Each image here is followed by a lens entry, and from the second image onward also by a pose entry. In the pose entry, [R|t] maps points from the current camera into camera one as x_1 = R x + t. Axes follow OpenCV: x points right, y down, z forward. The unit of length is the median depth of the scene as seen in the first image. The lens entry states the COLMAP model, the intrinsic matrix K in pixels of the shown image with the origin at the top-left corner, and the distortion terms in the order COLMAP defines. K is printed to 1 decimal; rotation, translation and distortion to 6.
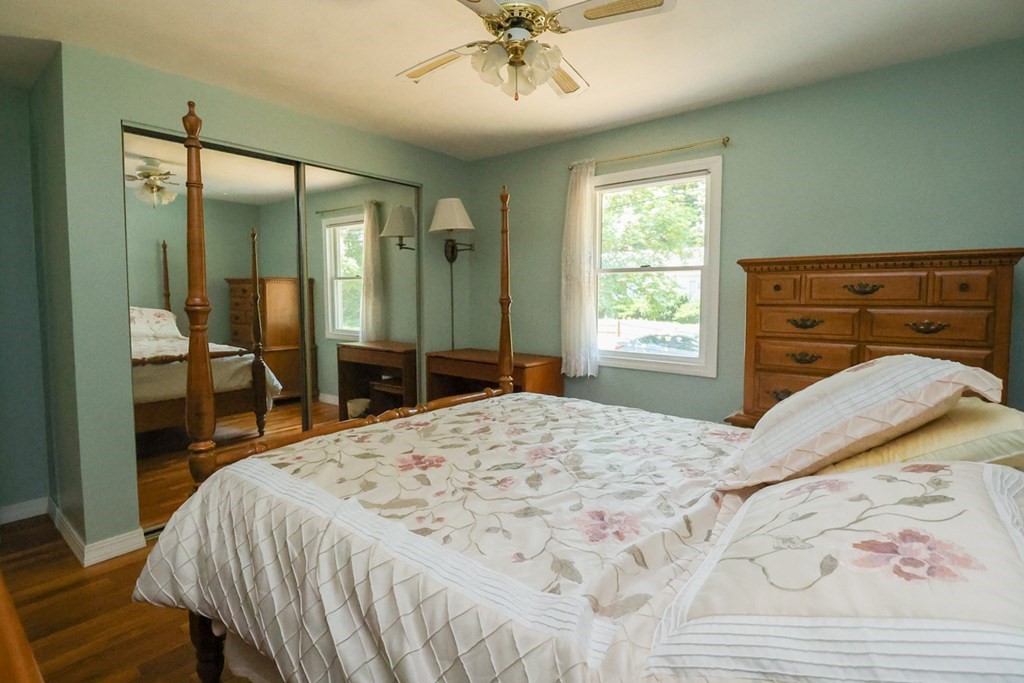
lens RADIAL K [[503.4, 0, 513.0], [0, 503.4, 323.3], [0, 0, 1]] dist [0.003609, -0.017040]
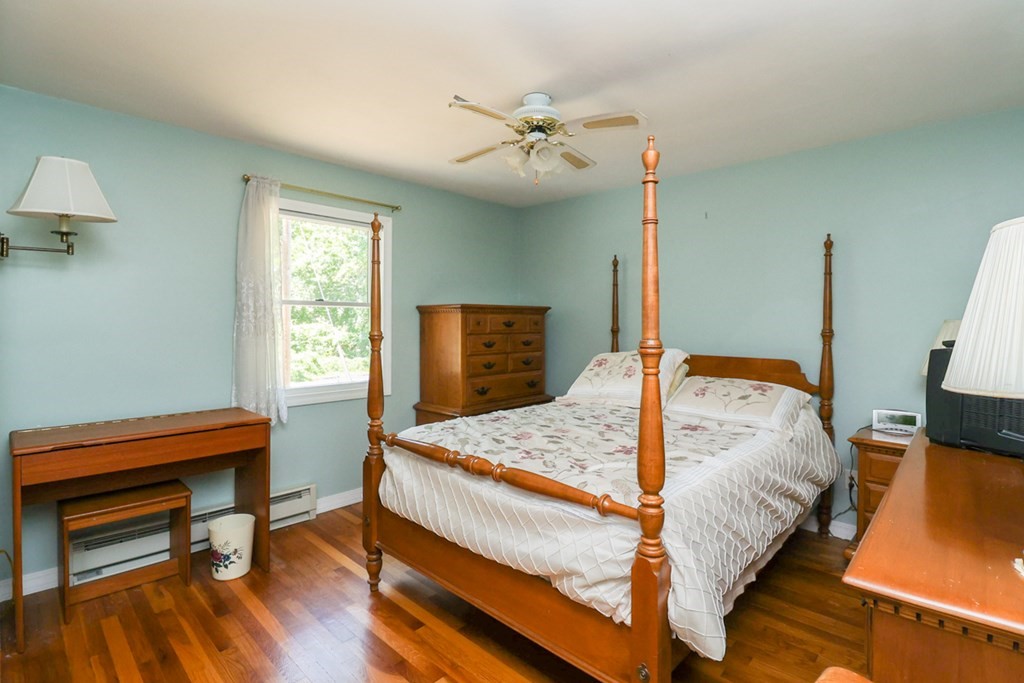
lens RADIAL K [[495.8, 0, 523.5], [0, 495.8, 317.5], [0, 0, 1]] dist [0.001592, -0.017050]
pose [[0.095108, 0.006402, 0.995446, -0.985677], [0.059406, 0.998161, -0.012095, -0.059634], [-0.993693, 0.060286, 0.094553, 0.708209]]
